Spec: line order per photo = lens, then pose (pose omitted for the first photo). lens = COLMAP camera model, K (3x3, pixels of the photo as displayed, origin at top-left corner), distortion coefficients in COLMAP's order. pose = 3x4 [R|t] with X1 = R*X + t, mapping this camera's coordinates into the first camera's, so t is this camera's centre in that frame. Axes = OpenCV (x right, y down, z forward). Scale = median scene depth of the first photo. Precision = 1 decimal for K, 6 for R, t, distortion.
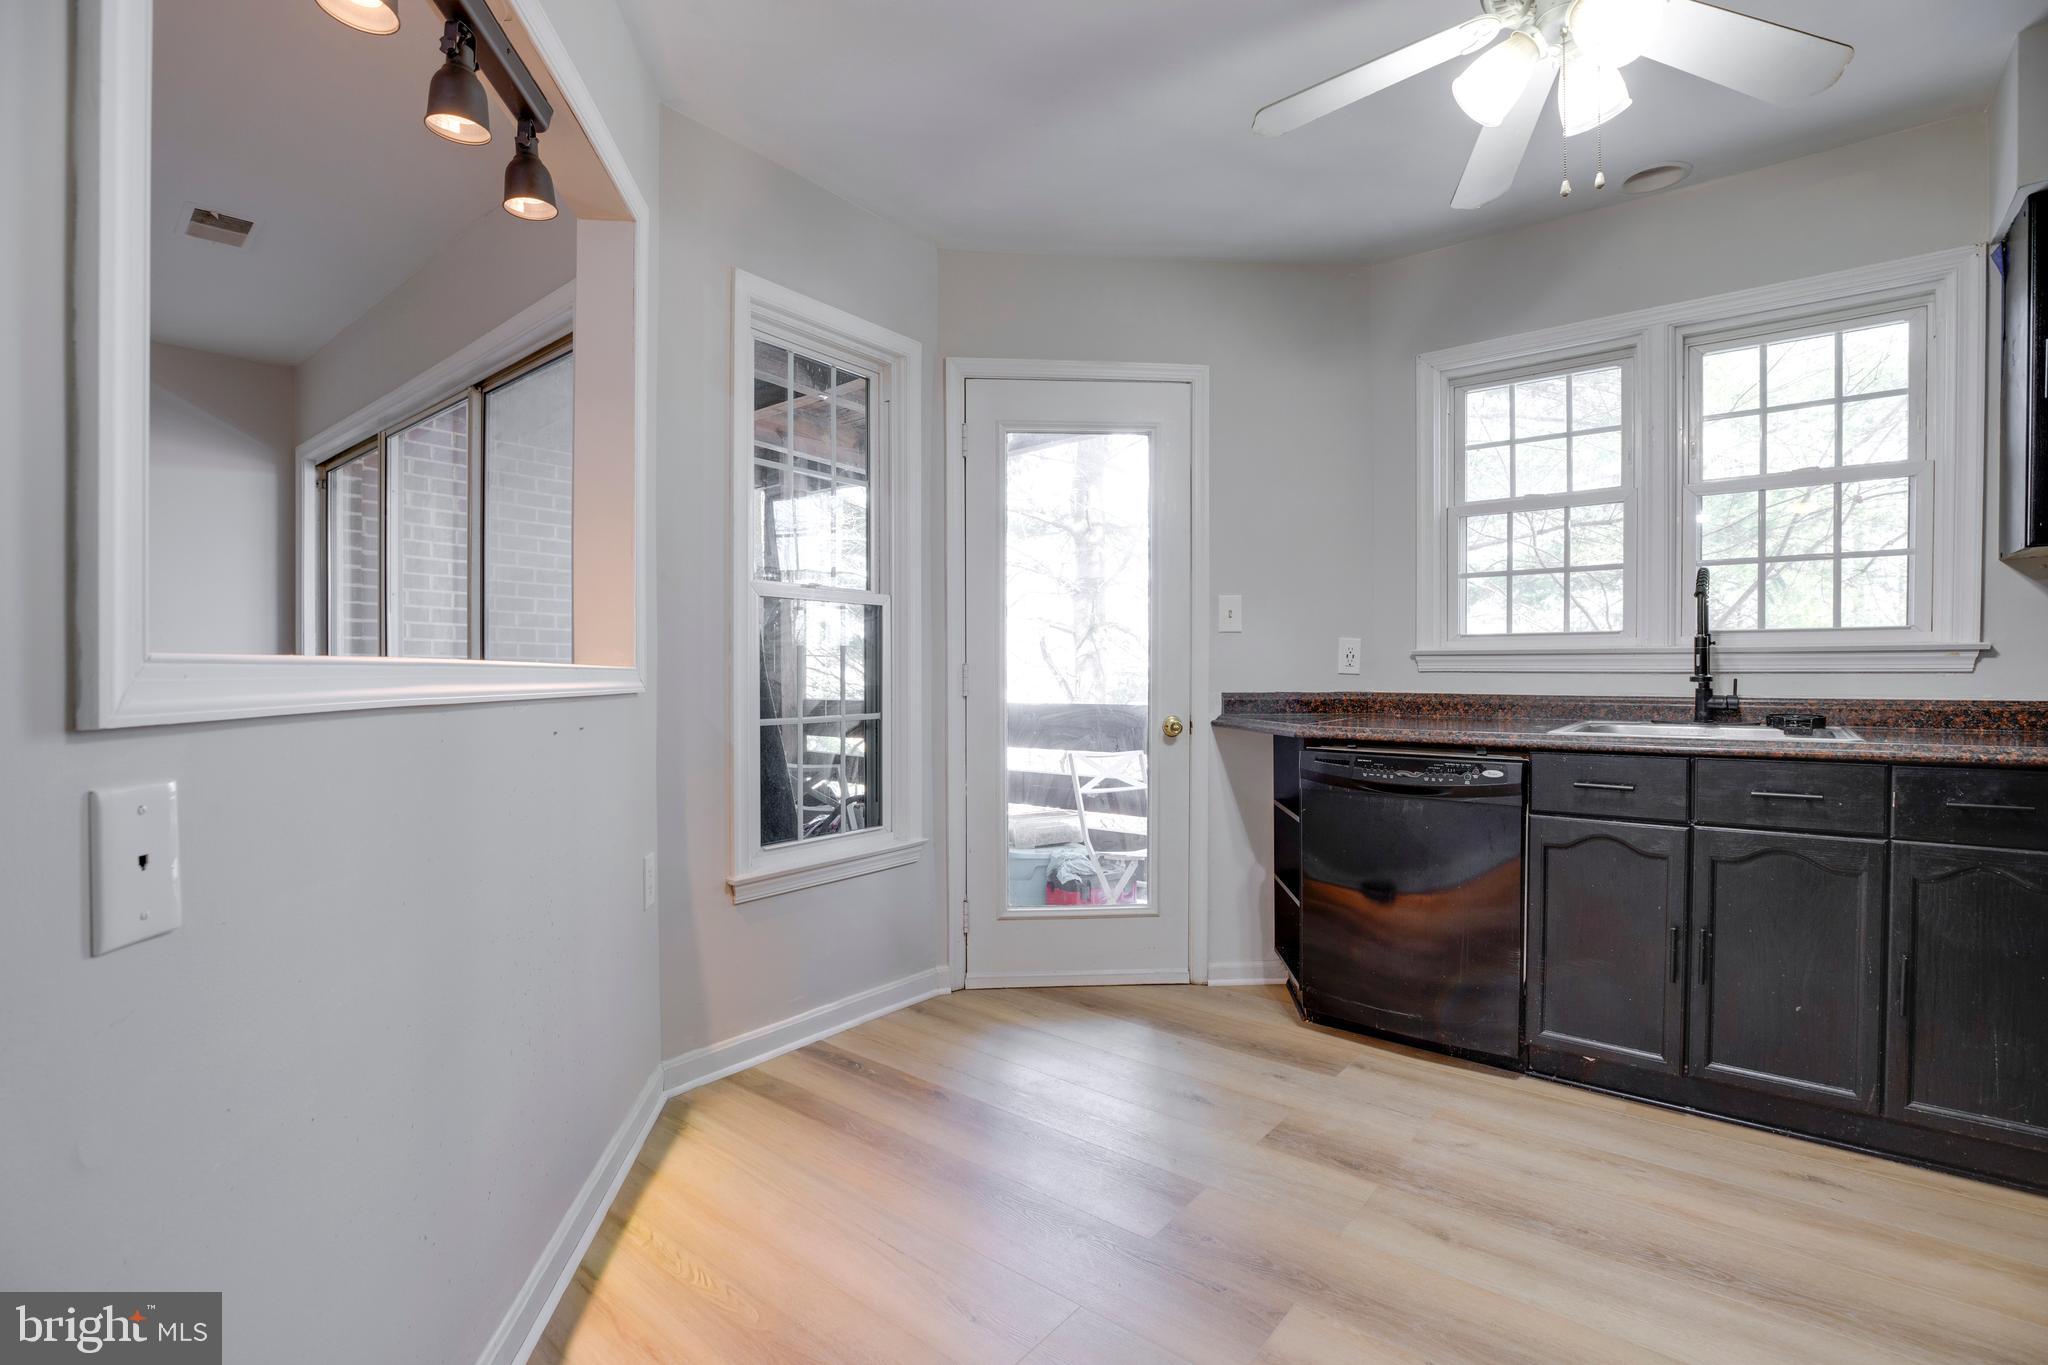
lens RADIAL K [[949.9, 0, 1024.0], [0, 949.9, 682.5], [0, 0, 1]] dist [-0.037555, 0.009679]
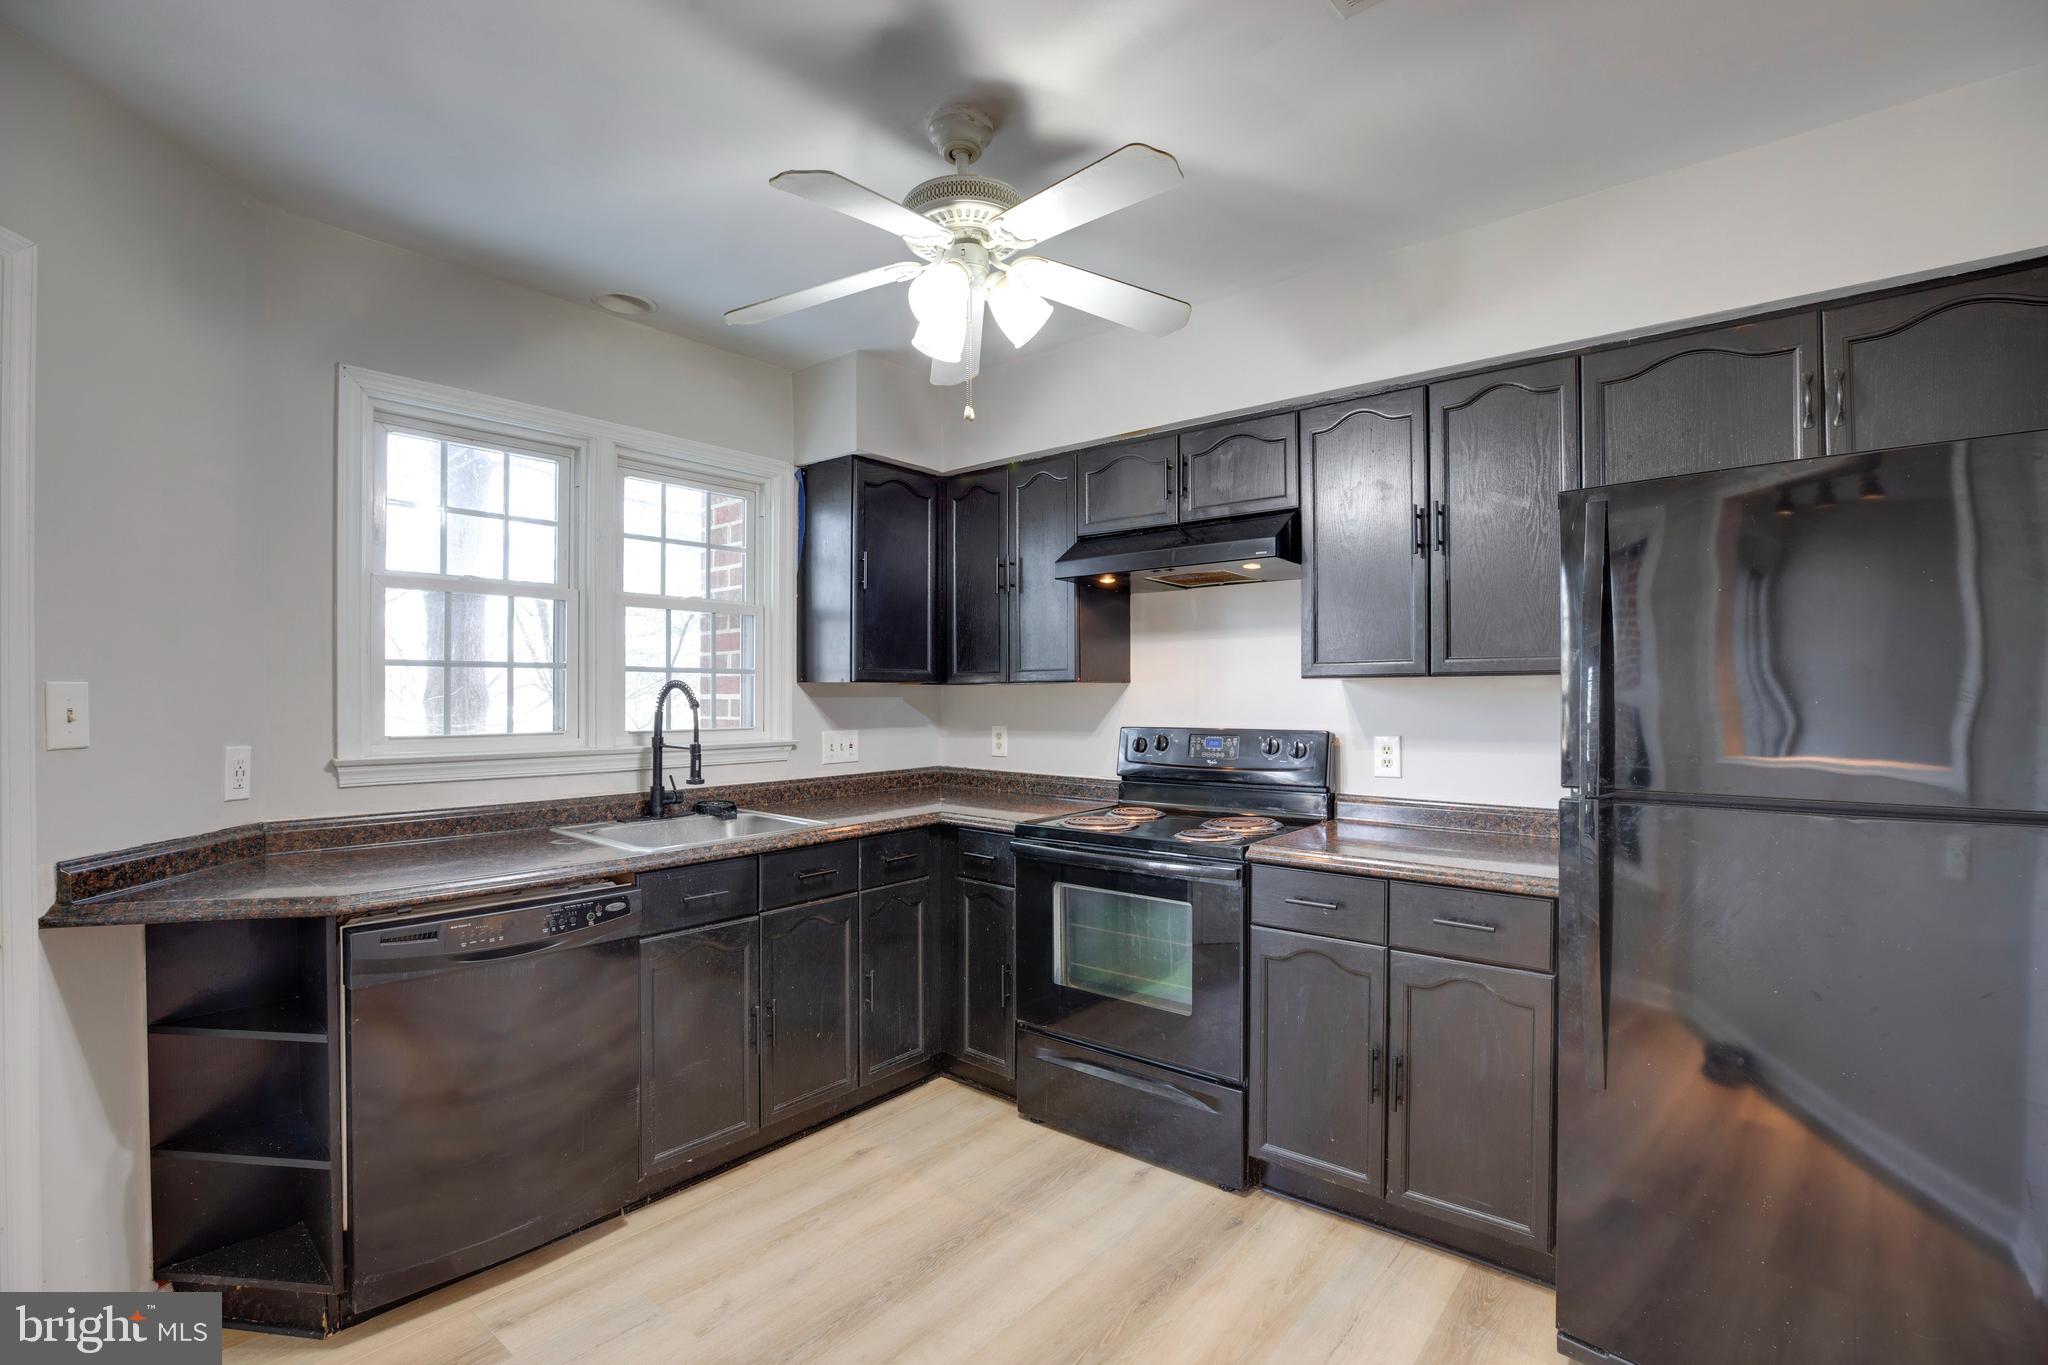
lens RADIAL K [[944.4, 0, 1023.5], [0, 944.4, 695.8], [0, 0, 1]] dist [-0.041463, 0.010789]
pose [[0.005578, -0.000466, 0.999984, -0.365233], [0.011287, 0.999936, 0.000403, -0.092428], [-0.999921, 0.011284, 0.005583, 0.536104]]
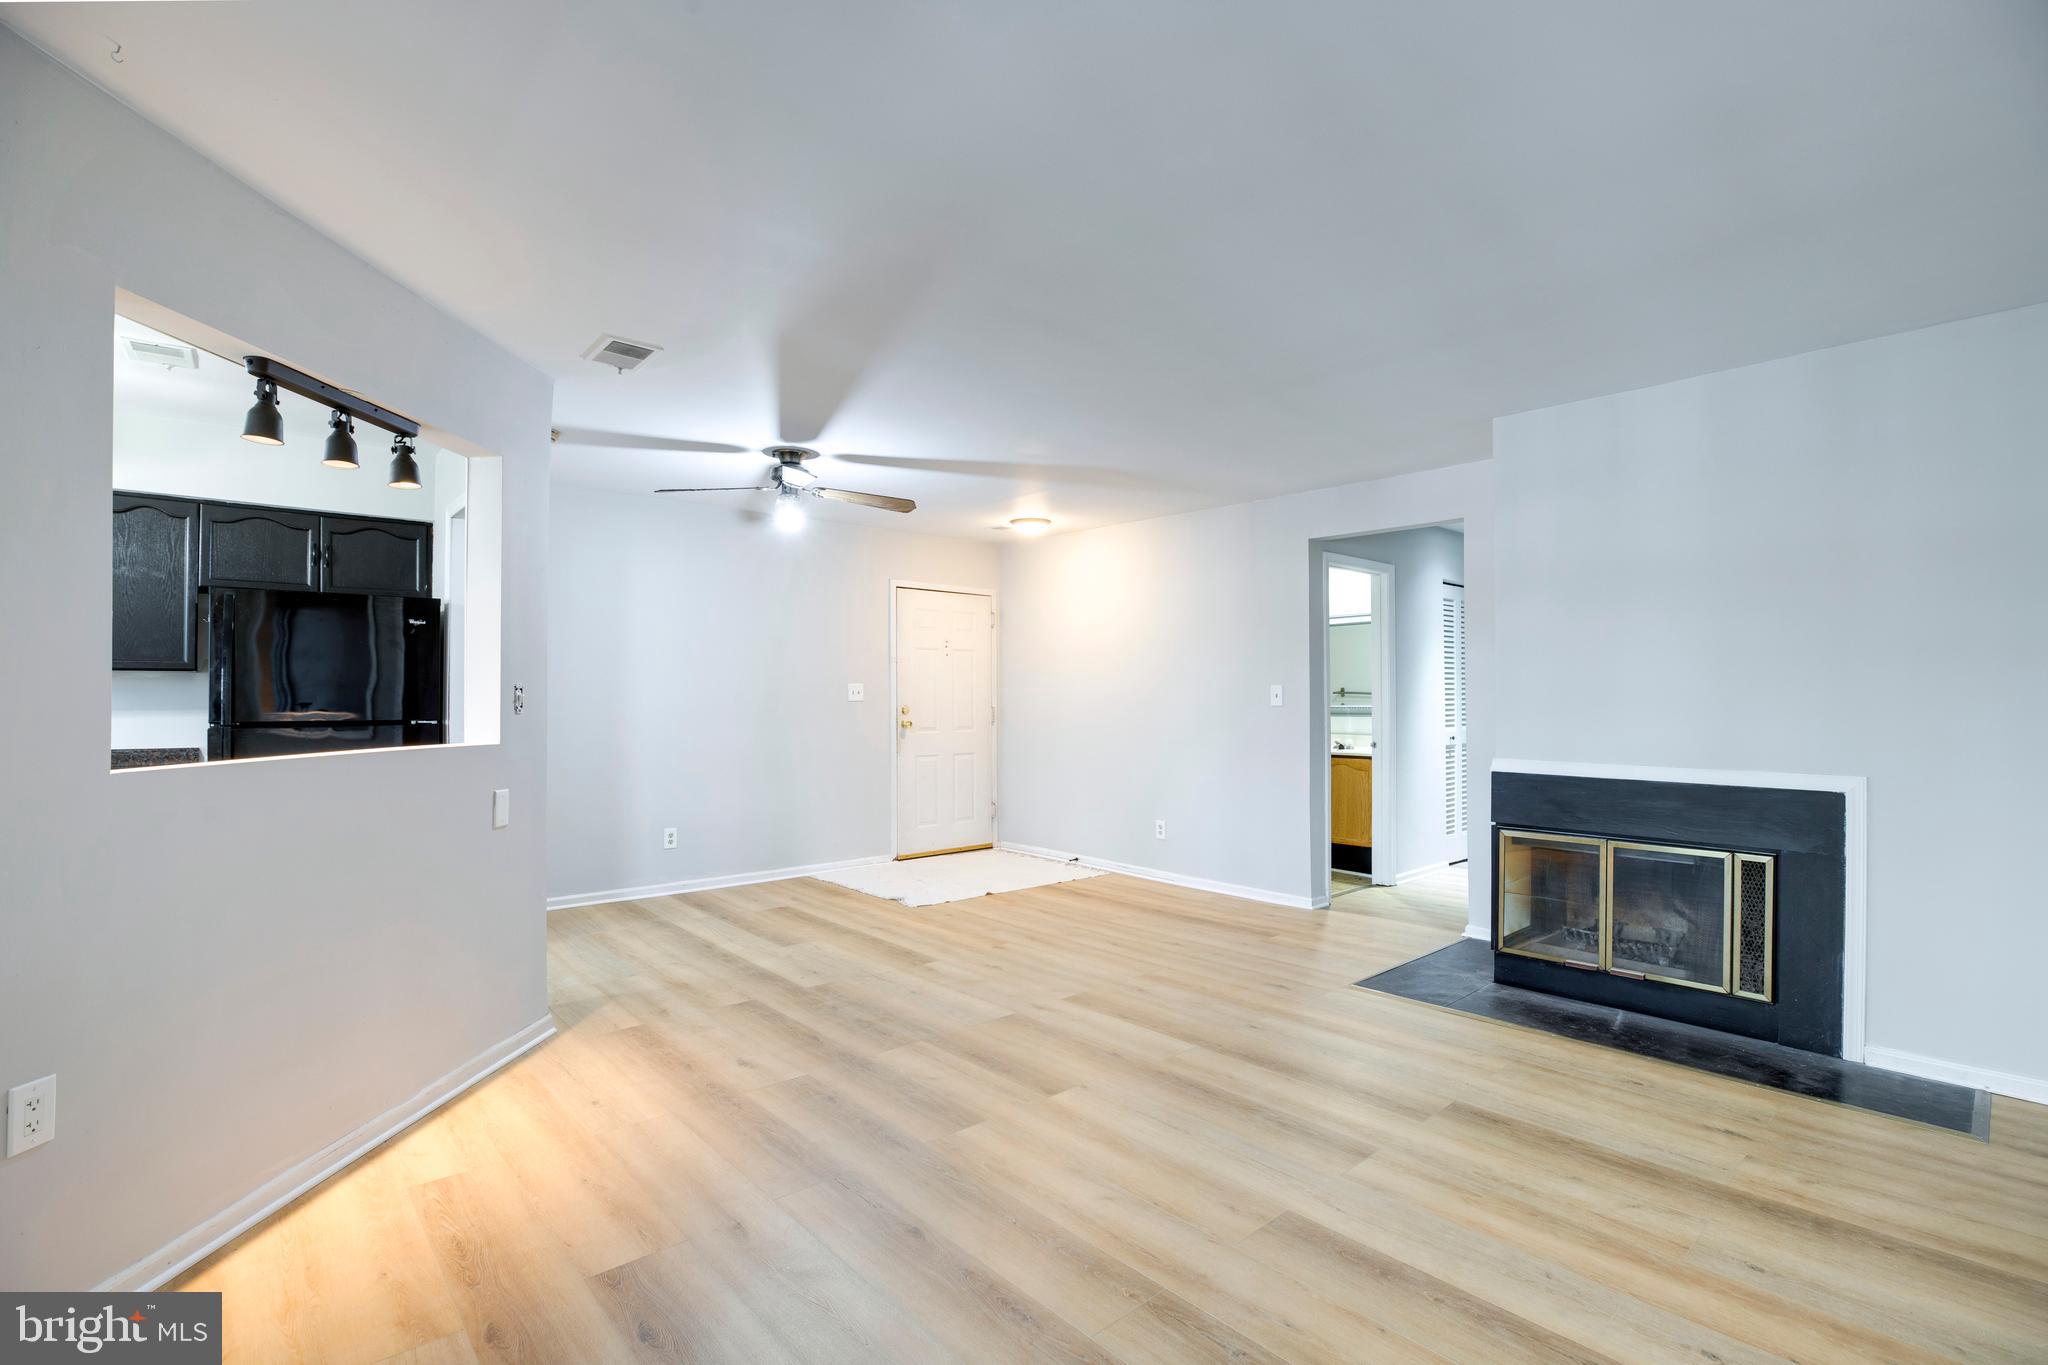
lens RADIAL K [[944.4, 0, 1023.5], [0, 944.4, 695.8], [0, 0, 1]] dist [-0.041463, 0.010789]
pose [[-0.987192, -0.001817, 0.159525, -1.149621], [-0.000463, 0.999964, 0.008527, -0.077902], [-0.159535, 0.008344, -0.987157, 1.343540]]
